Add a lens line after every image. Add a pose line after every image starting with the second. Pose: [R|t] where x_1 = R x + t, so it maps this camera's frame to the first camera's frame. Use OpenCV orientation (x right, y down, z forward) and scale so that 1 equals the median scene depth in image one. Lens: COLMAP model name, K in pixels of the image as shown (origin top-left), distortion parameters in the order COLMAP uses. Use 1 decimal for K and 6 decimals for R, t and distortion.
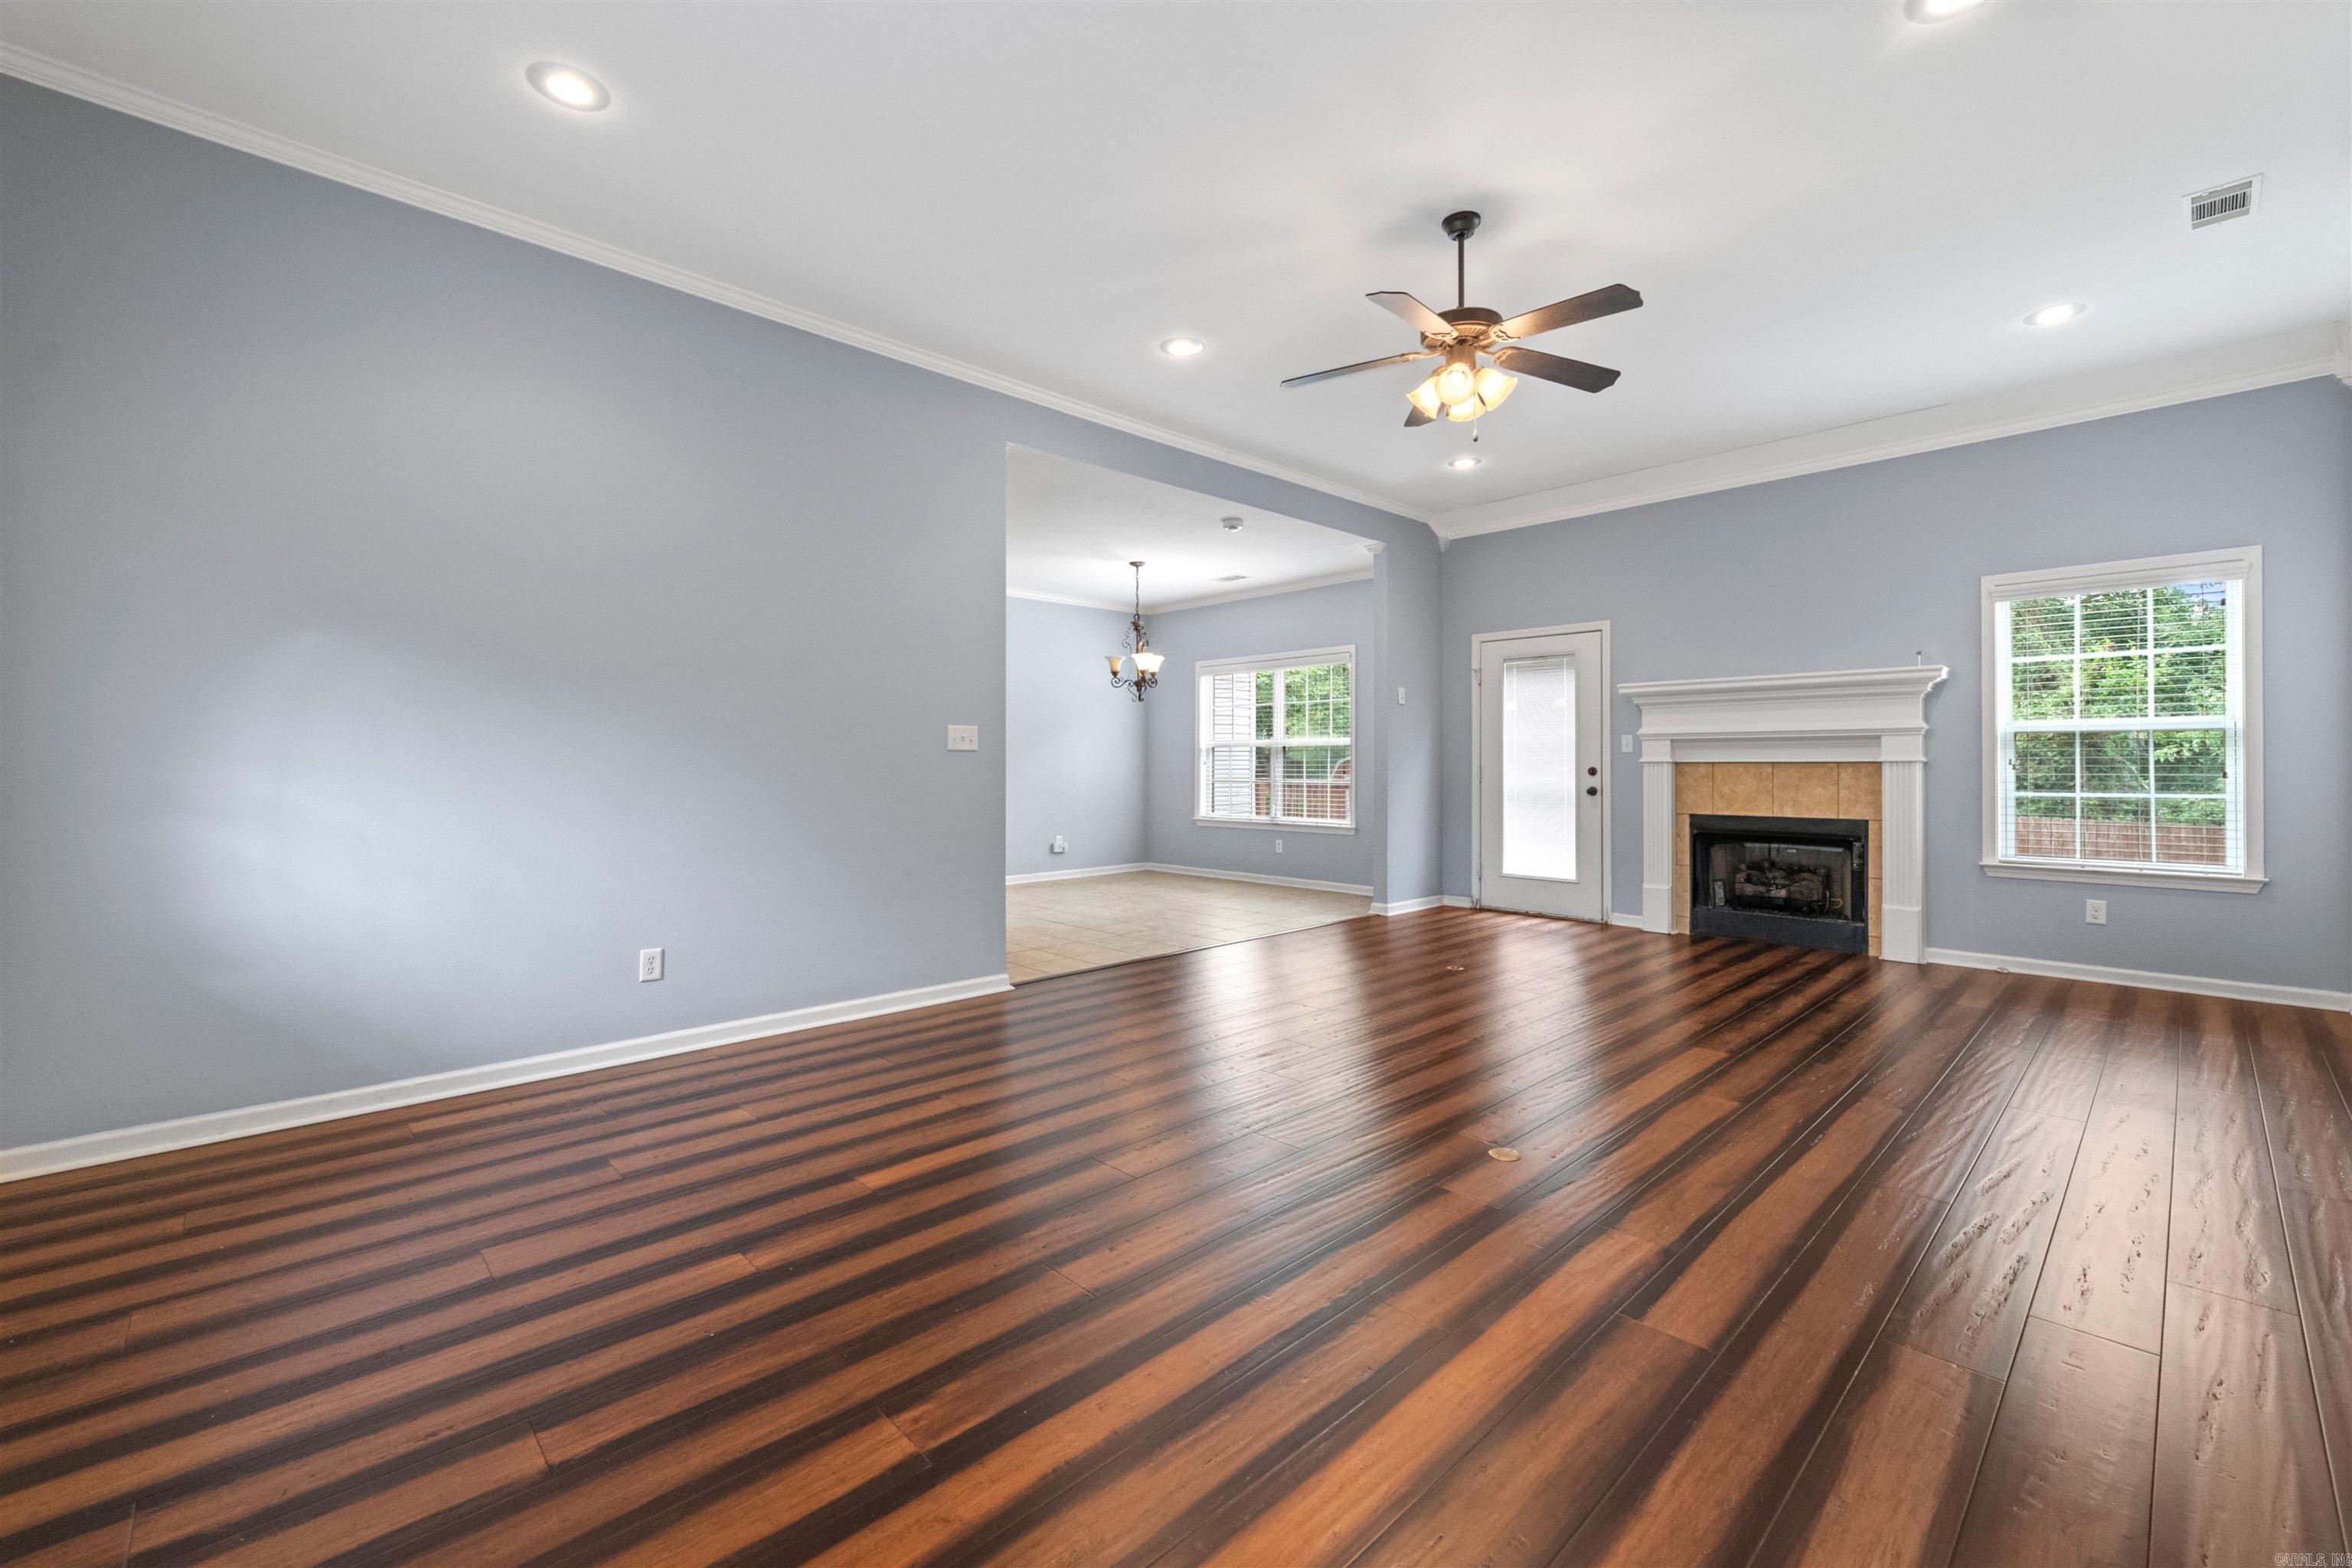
lens RADIAL K [[988.4, 0, 1165.1], [0, 988.4, 769.2], [0, 0, 1]] dist [0.001611, 0.000131]
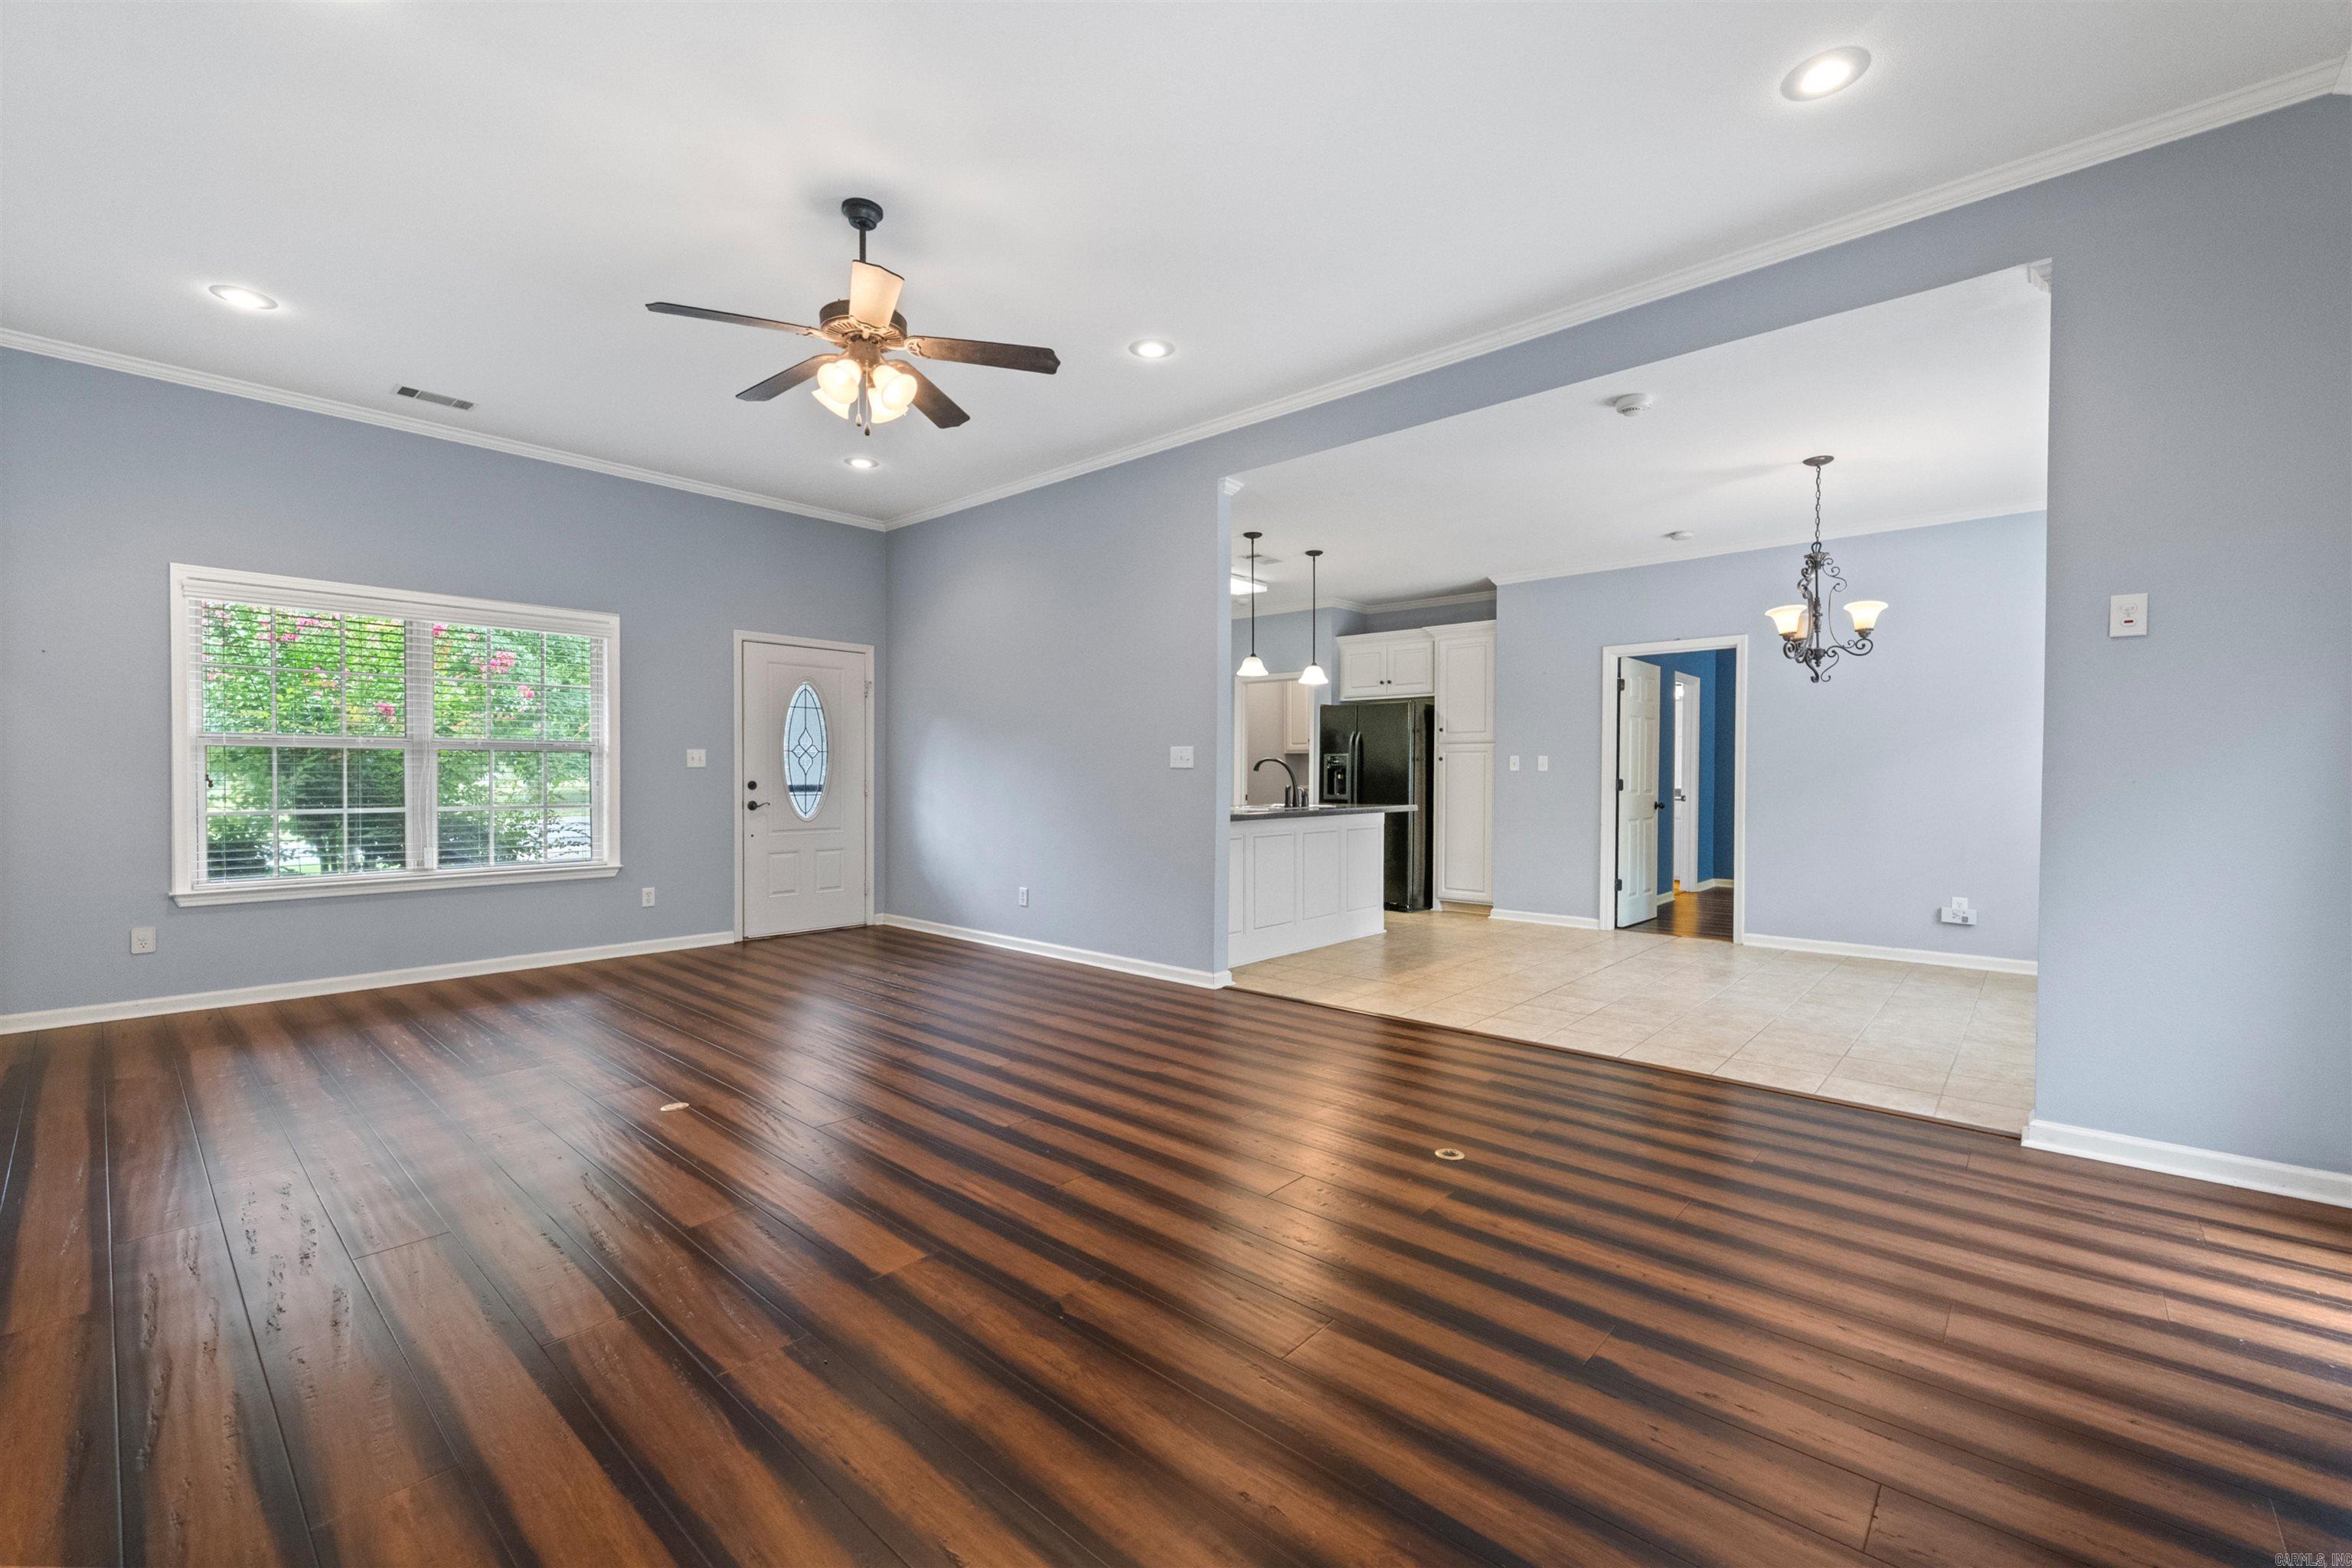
lens RADIAL K [[988.4, 0, 1165.1], [0, 988.4, 769.2], [0, 0, 1]] dist [0.001611, 0.000131]
pose [[0.054040, -0.005956, -0.998521, 0.923278], [-0.006287, 0.999960, -0.006305, -0.009335], [0.998519, 0.006618, 0.054001, 0.894414]]
